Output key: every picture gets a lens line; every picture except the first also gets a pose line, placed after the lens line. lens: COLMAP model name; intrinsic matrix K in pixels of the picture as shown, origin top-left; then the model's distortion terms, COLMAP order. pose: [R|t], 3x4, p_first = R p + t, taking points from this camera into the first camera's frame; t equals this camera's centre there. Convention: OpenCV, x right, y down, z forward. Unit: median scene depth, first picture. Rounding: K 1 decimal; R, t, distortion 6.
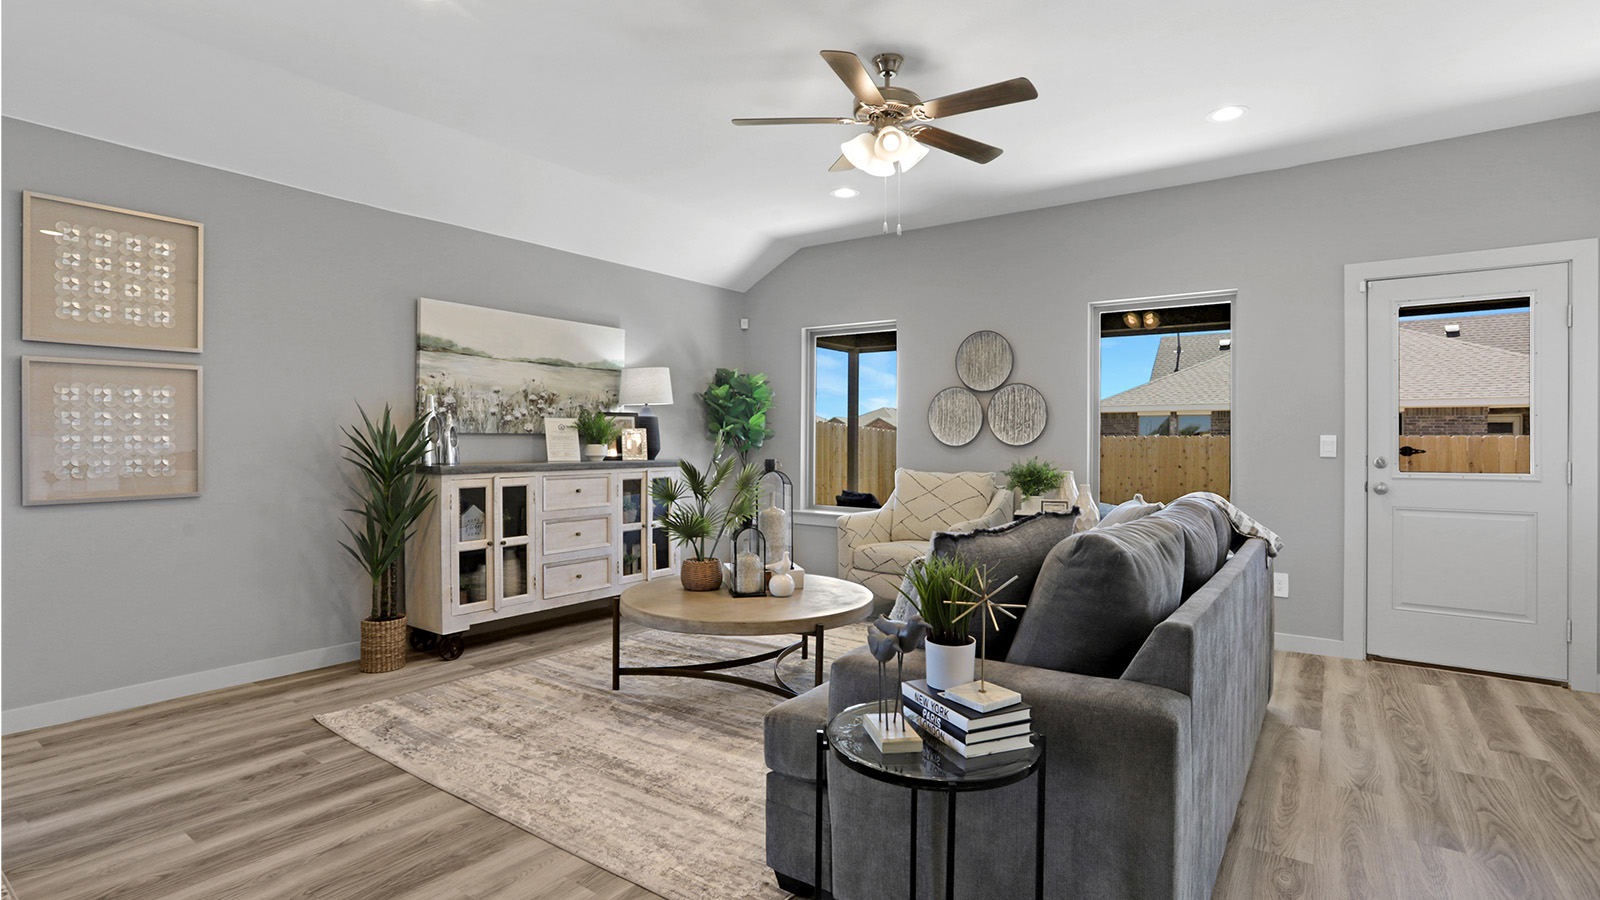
lens RADIAL K [[765.2, 0, 803.4], [0, 765.2, 450.5], [0, 0, 1]] dist [-0.028848, 0.000739]
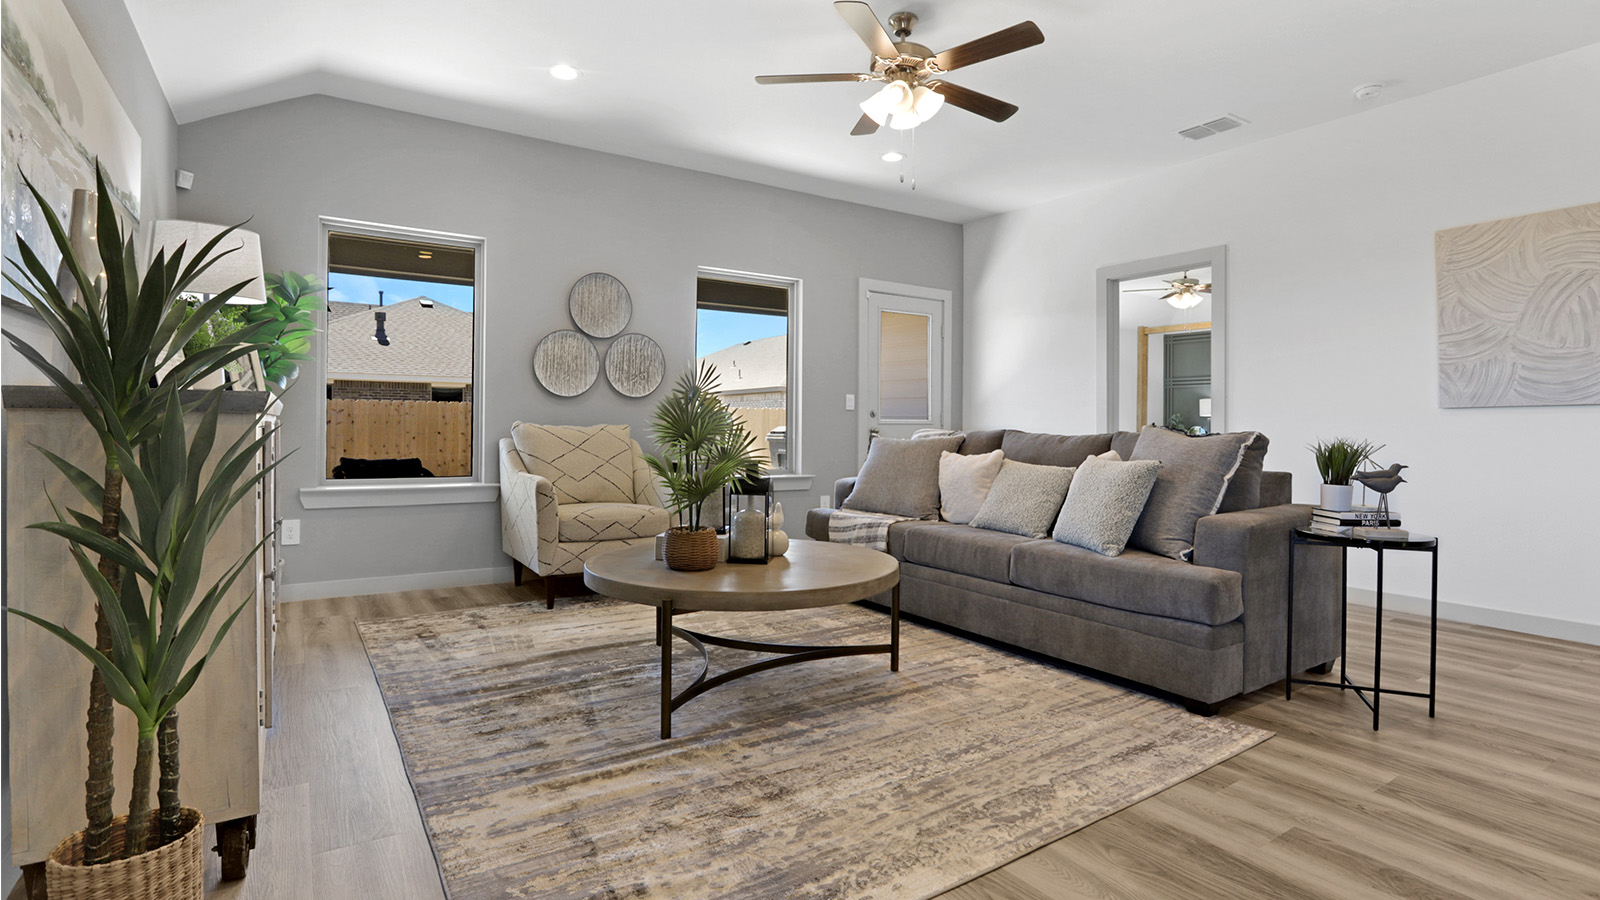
lens RADIAL K [[765.2, 0, 802.8], [0, 765.2, 440.8], [0, 0, 1]] dist [-0.028848, 0.000739]
pose [[0.366596, -0.023013, 0.930096, -0.800359], [0.001563, 0.999708, 0.024119, 0.037742], [-0.930379, -0.007389, 0.366525, 0.635949]]
